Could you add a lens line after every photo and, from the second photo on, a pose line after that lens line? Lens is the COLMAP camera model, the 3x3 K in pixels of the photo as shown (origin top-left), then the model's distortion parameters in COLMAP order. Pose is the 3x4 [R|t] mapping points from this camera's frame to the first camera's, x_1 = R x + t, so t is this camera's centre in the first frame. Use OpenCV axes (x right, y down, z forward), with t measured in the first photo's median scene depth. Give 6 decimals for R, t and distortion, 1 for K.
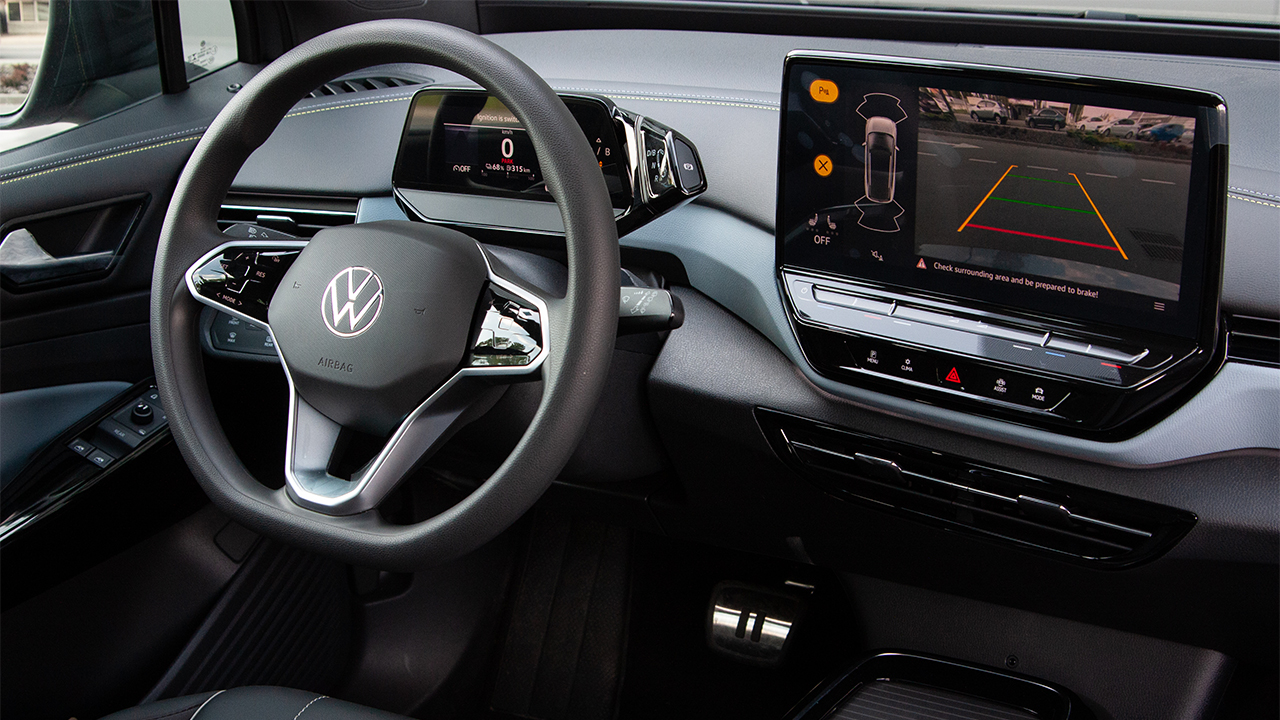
lens RADIAL K [[1593.2, 0, 640.0], [0, 1593.2, 411.2], [0, 0, 1]] dist [-0.218641, 0.031249]
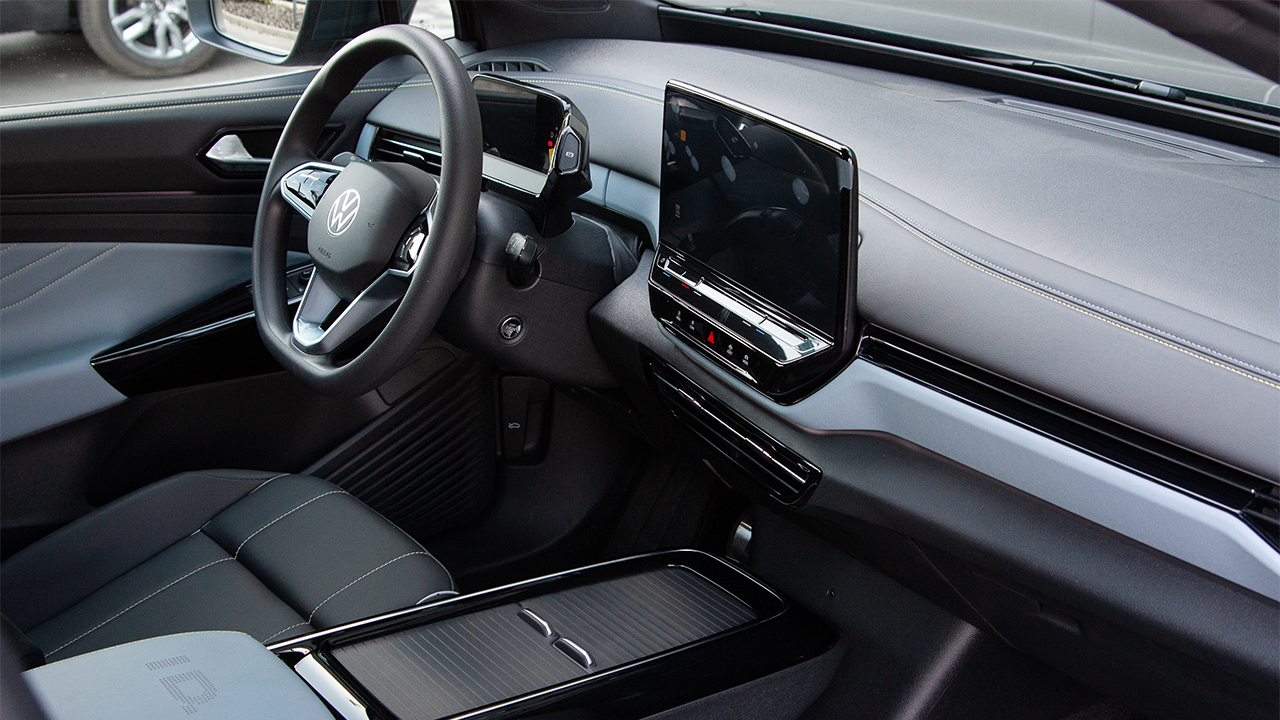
lens RADIAL K [[1593.2, 0, 640.0], [0, 1593.2, 411.2], [0, 0, 1]] dist [-0.218641, 0.031249]
pose [[0.896449, 0.205071, -0.392842, 0.641279], [-0.199421, 0.978333, 0.055637, -0.022958], [0.395739, 0.028465, 0.917922, -0.224288]]
